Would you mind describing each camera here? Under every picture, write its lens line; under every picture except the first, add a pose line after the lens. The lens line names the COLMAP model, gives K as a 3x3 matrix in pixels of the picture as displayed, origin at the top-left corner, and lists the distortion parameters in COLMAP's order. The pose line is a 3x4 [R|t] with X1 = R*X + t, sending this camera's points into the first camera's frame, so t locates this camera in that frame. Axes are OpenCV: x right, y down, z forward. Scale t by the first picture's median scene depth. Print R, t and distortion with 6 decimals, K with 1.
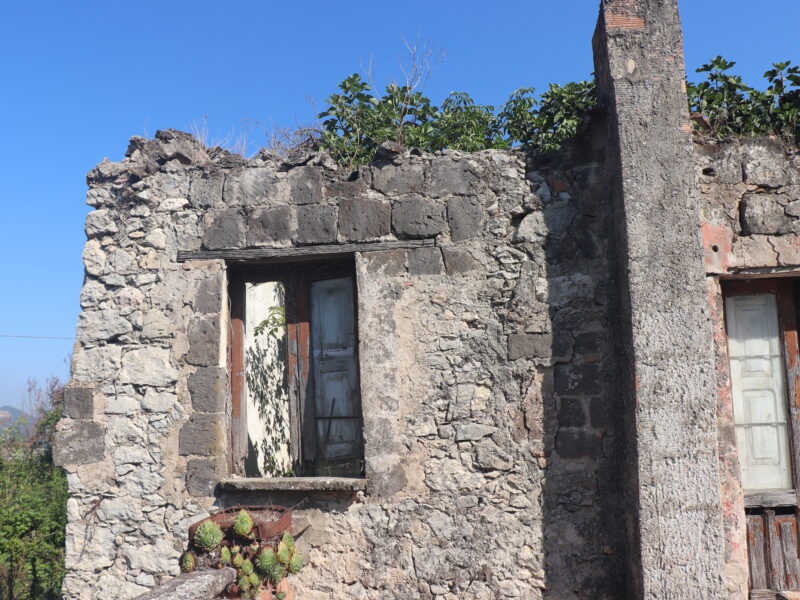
lens RADIAL K [[732.4, 0, 400.0], [0, 732.4, 300.0], [0, 0, 1]] dist [-0.184281, 0.147008]
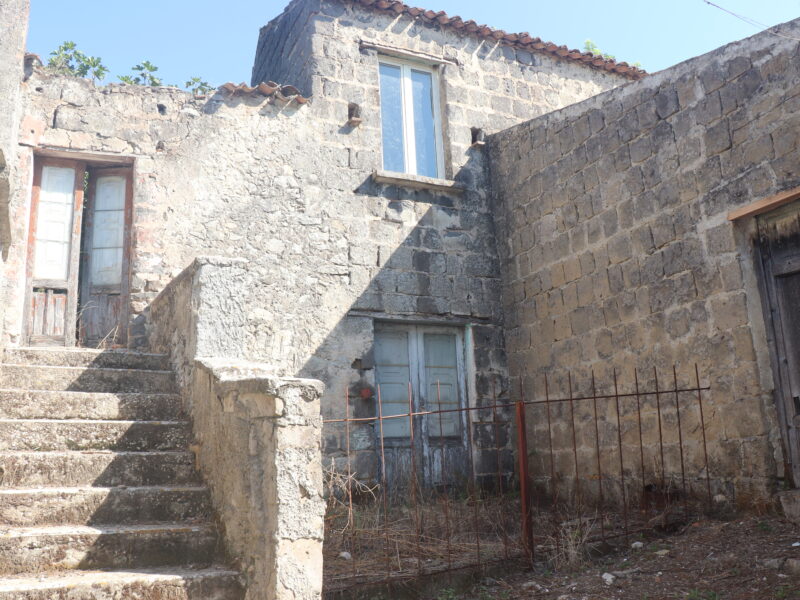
lens RADIAL K [[732.4, 0, 400.0], [0, 732.4, 300.0], [0, 0, 1]] dist [-0.184281, 0.147008]
pose [[0.848676, 0.107332, 0.517908, 0.356311], [-0.071420, 0.993480, -0.088859, 0.402301], [-0.524068, 0.038424, 0.850809, -0.844656]]
